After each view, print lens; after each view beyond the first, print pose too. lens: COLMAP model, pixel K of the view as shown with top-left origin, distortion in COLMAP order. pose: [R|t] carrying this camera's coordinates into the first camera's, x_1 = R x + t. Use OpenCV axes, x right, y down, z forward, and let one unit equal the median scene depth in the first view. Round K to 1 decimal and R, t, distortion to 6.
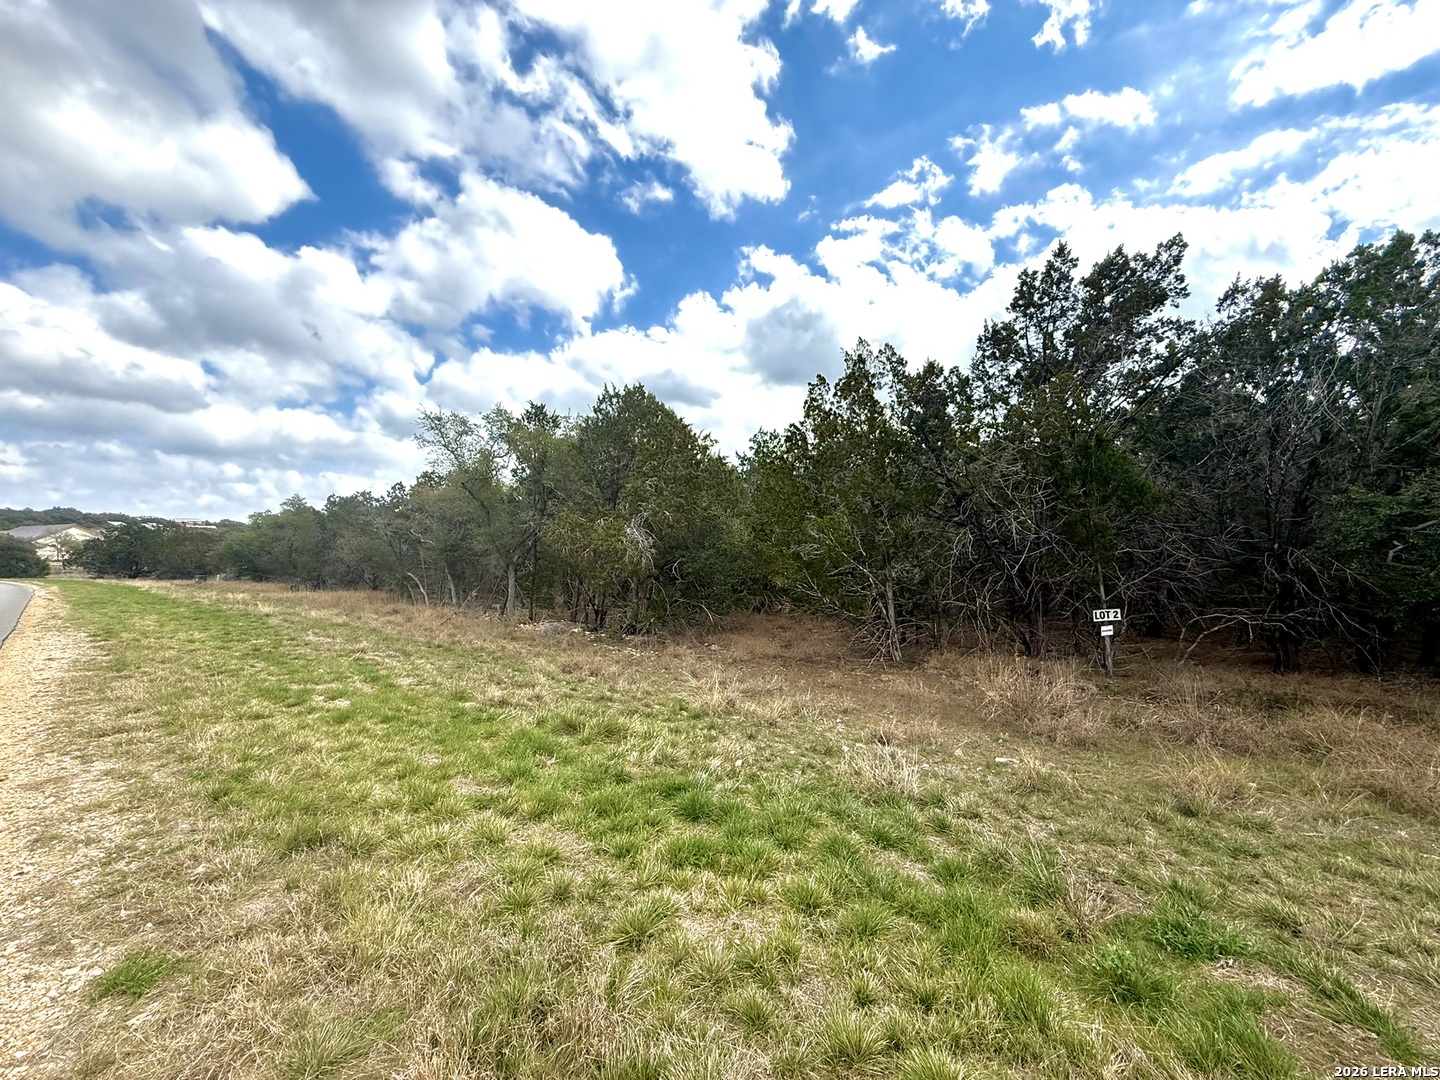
lens RADIAL K [[571.3, 0, 715.4], [0, 571.3, 537.2], [0, 0, 1]] dist [-0.000148, -0.000101]
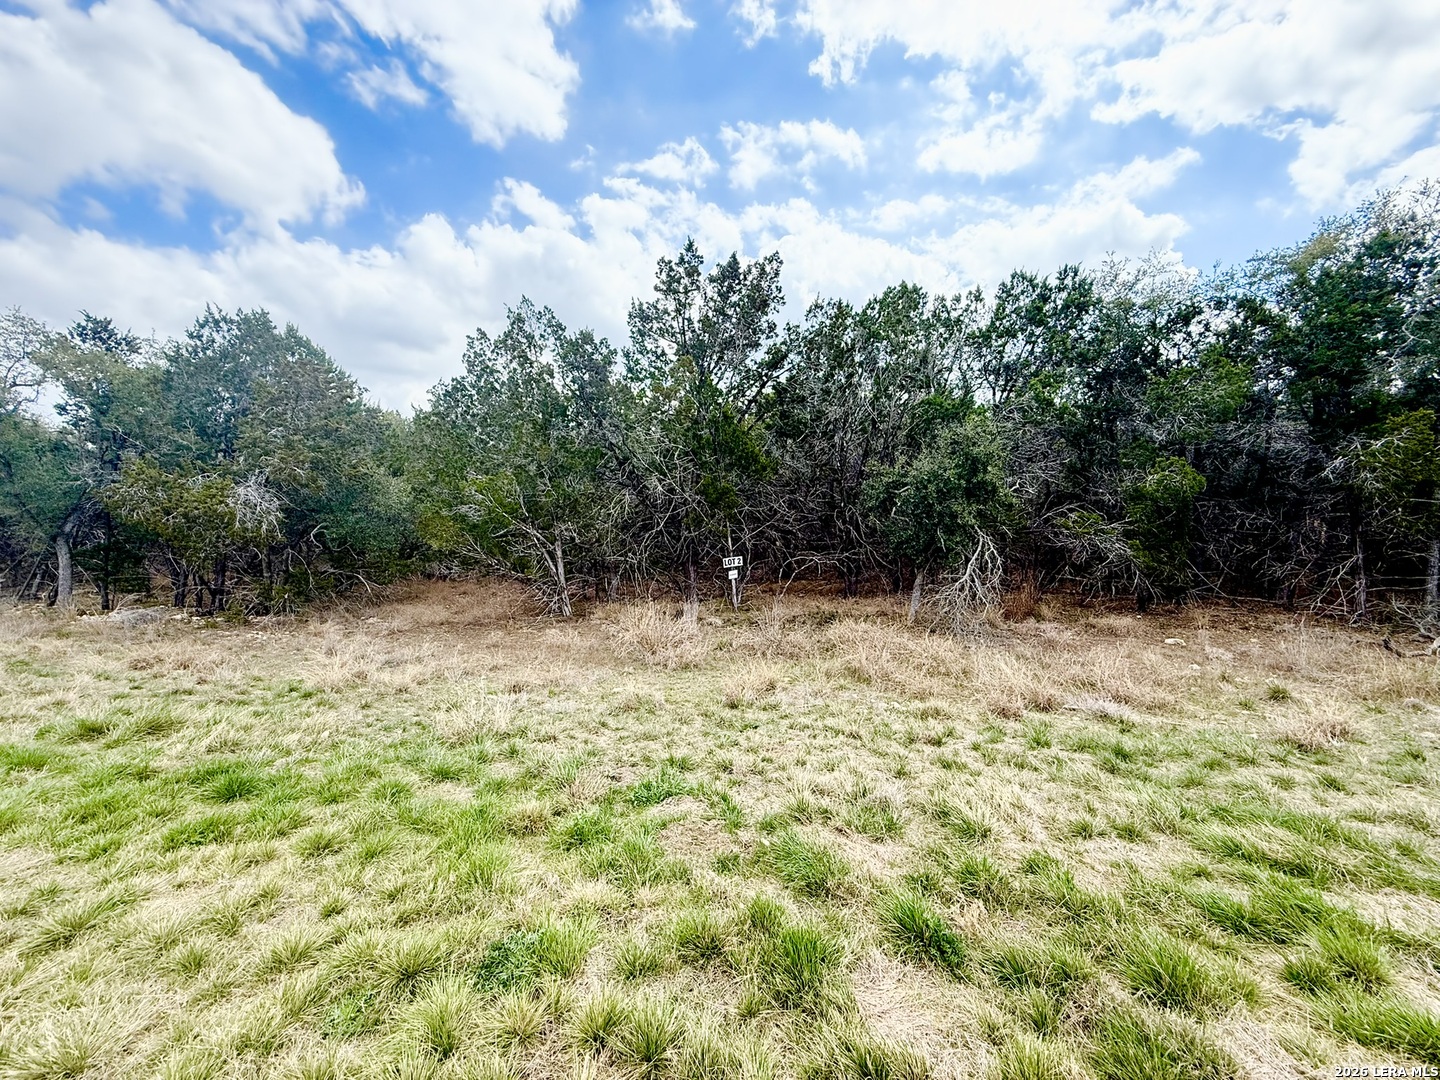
lens RADIAL K [[571.3, 0, 715.4], [0, 571.3, 537.2], [0, 0, 1]] dist [-0.000148, -0.000101]
pose [[0.887744, -0.031474, 0.459260, 0.092342], [0.001066, 0.997798, 0.066320, 0.002618], [-0.460336, -0.058386, 0.885822, -0.059879]]
